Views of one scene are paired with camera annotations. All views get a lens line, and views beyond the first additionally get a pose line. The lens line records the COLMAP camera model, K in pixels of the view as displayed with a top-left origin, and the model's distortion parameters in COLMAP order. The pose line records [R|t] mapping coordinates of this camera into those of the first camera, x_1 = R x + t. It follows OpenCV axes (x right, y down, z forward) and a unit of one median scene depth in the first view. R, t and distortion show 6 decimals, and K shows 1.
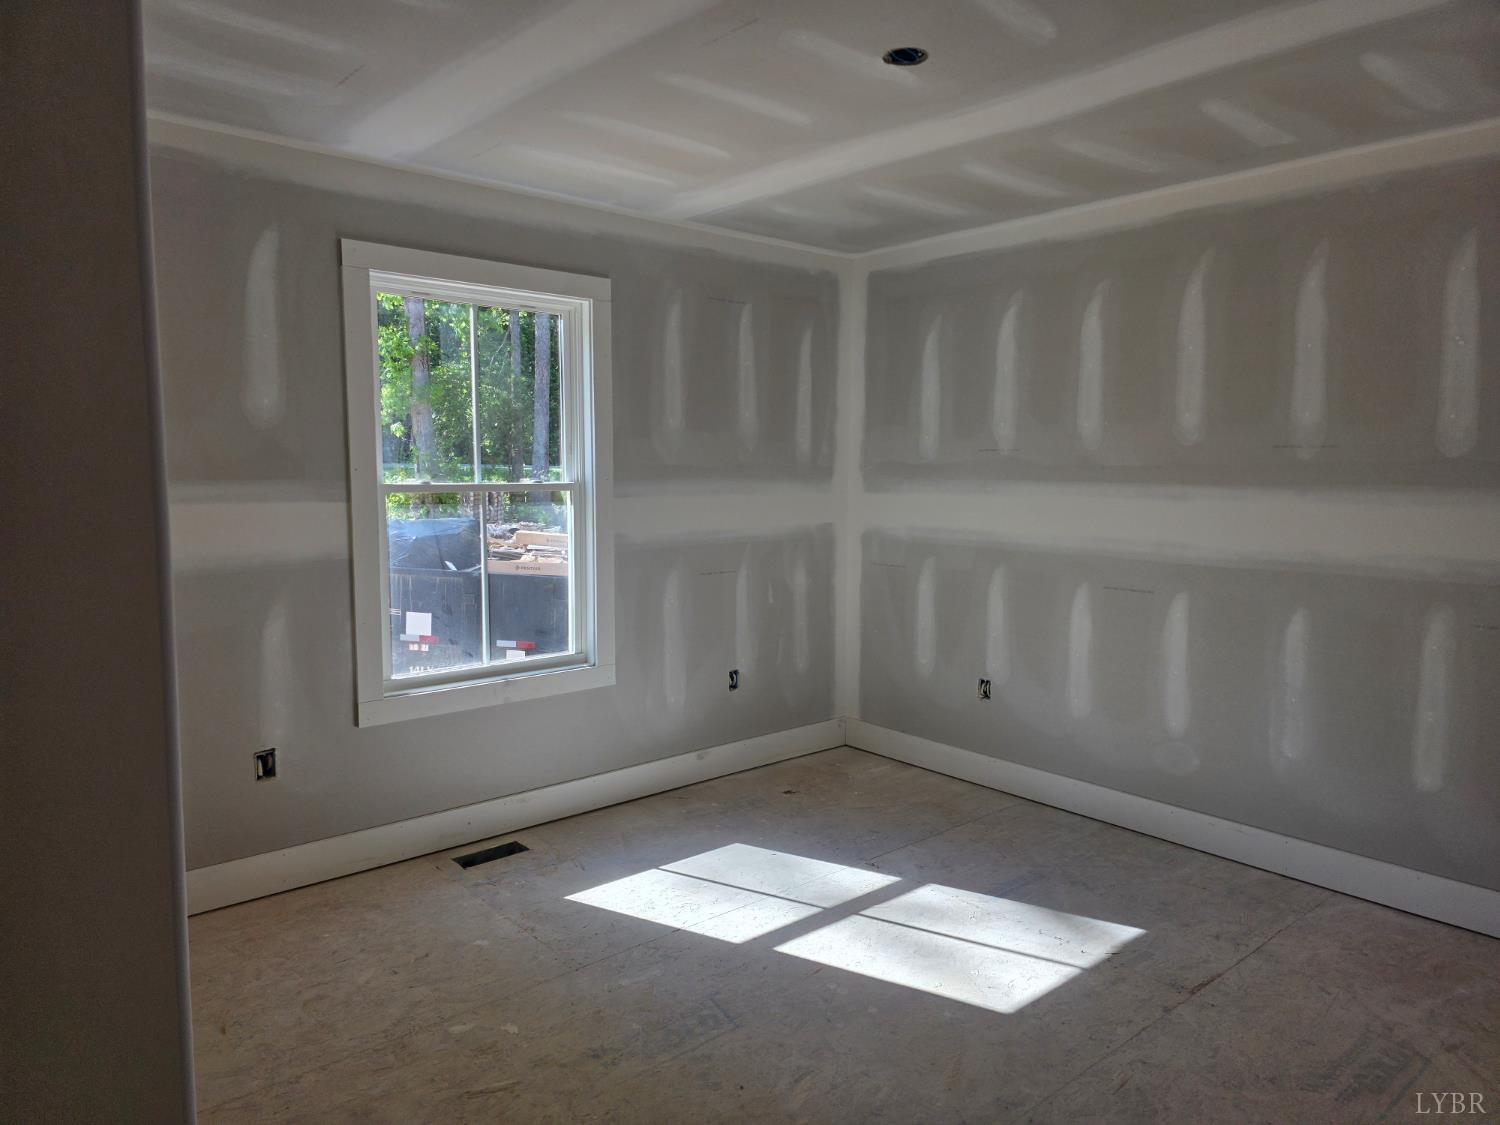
lens RADIAL K [[1004.5, 0, 750.0], [0, 1004.5, 562.5], [0, 0, 1]] dist [0.072130, -0.075548]
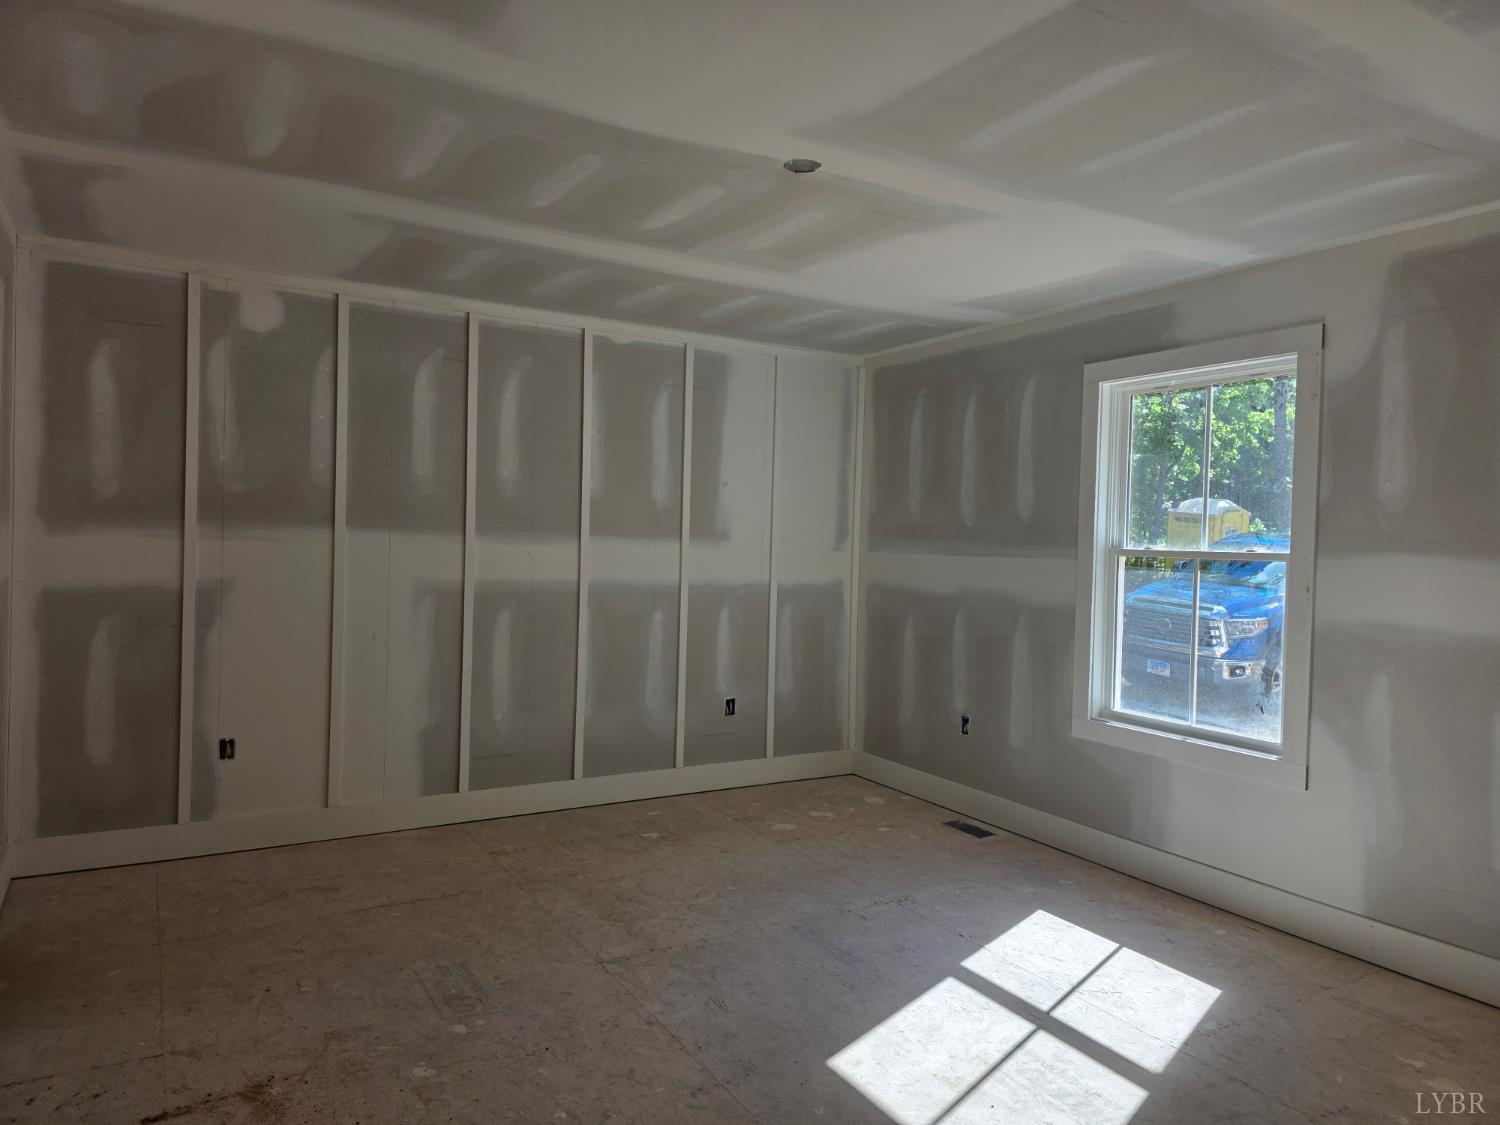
lens RADIAL K [[1004.5, 0, 750.0], [0, 1004.5, 562.5], [0, 0, 1]] dist [0.072130, -0.075548]
pose [[-0.166813, 0.013077, -0.985902, 0.993950], [-0.115789, 0.992733, 0.032759, -0.057136], [0.979166, 0.119621, -0.164087, 0.835889]]
